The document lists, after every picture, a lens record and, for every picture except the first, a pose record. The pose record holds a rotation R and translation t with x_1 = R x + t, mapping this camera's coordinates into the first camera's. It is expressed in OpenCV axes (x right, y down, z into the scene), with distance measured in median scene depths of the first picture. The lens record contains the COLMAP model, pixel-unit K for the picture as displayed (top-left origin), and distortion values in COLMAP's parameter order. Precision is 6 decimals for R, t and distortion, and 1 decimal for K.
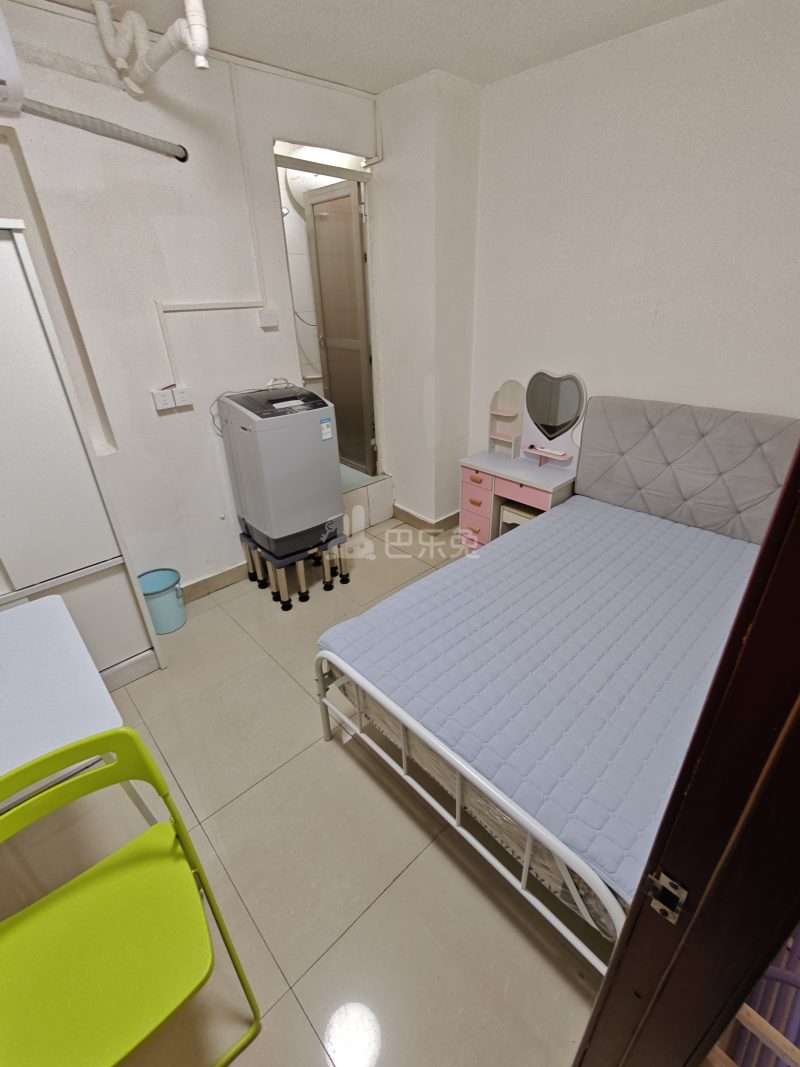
lens RADIAL K [[471.6, 0, 404.6], [0, 471.6, 531.8], [0, 0, 1]] dist [-0.000156, -0.000337]
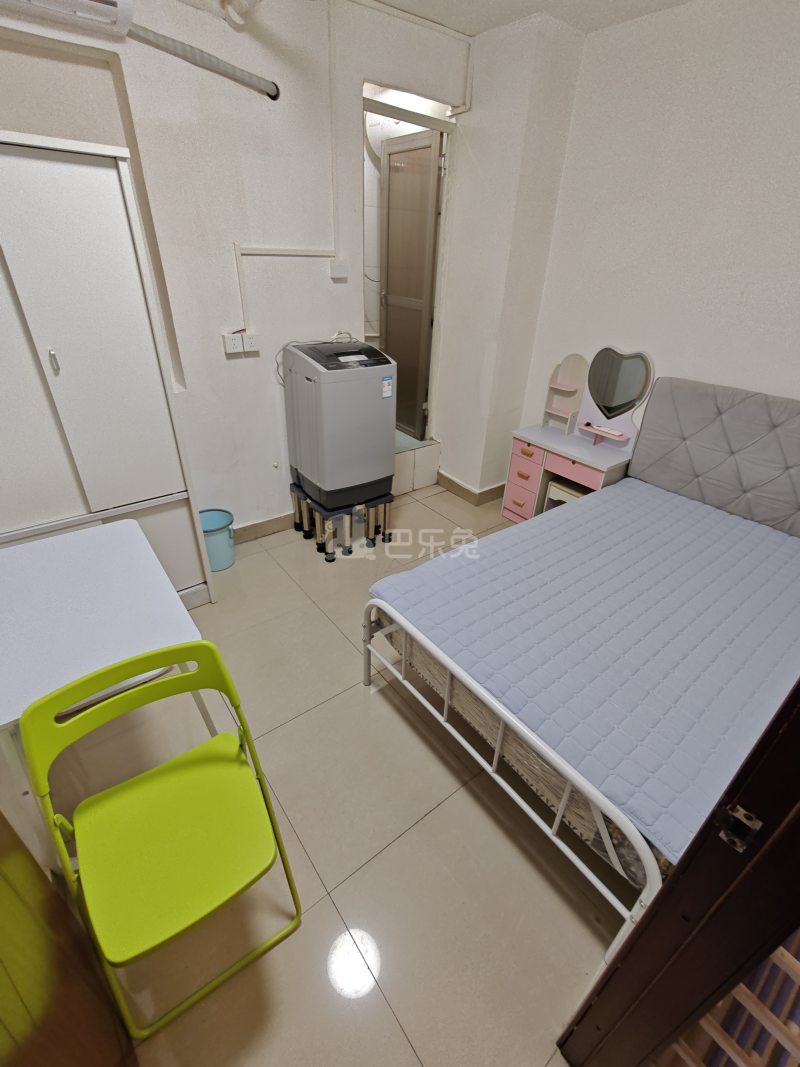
lens RADIAL K [[471.6, 0, 404.6], [0, 471.6, 531.8], [0, 0, 1]] dist [-0.000156, -0.000337]
pose [[0.993581, 0.102017, -0.048884, -0.052193], [-0.098906, 0.993143, 0.062326, 0.024719], [0.054907, -0.057091, 0.996858, -0.019878]]
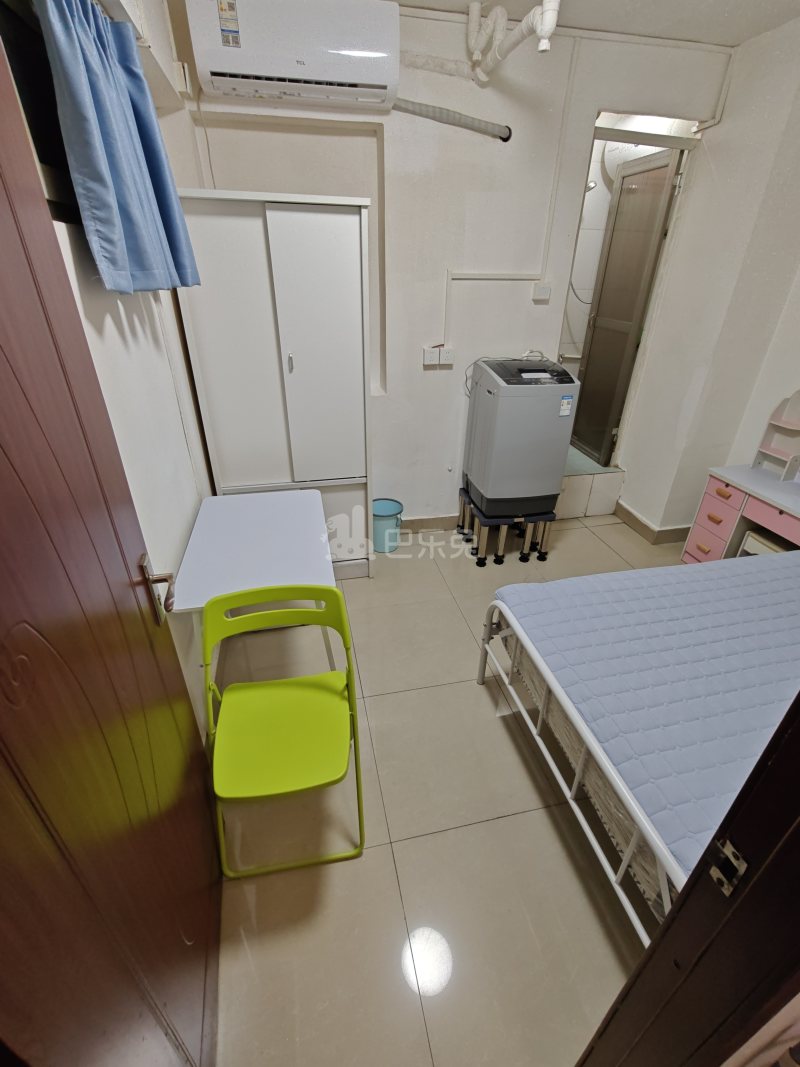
lens RADIAL K [[471.6, 0, 404.6], [0, 471.6, 531.8], [0, 0, 1]] dist [-0.000156, -0.000337]
pose [[0.861224, 0.279942, -0.424177, 0.043448], [-0.264731, 0.959554, 0.095777, 0.039101], [0.433833, 0.029807, 0.900500, -0.055689]]
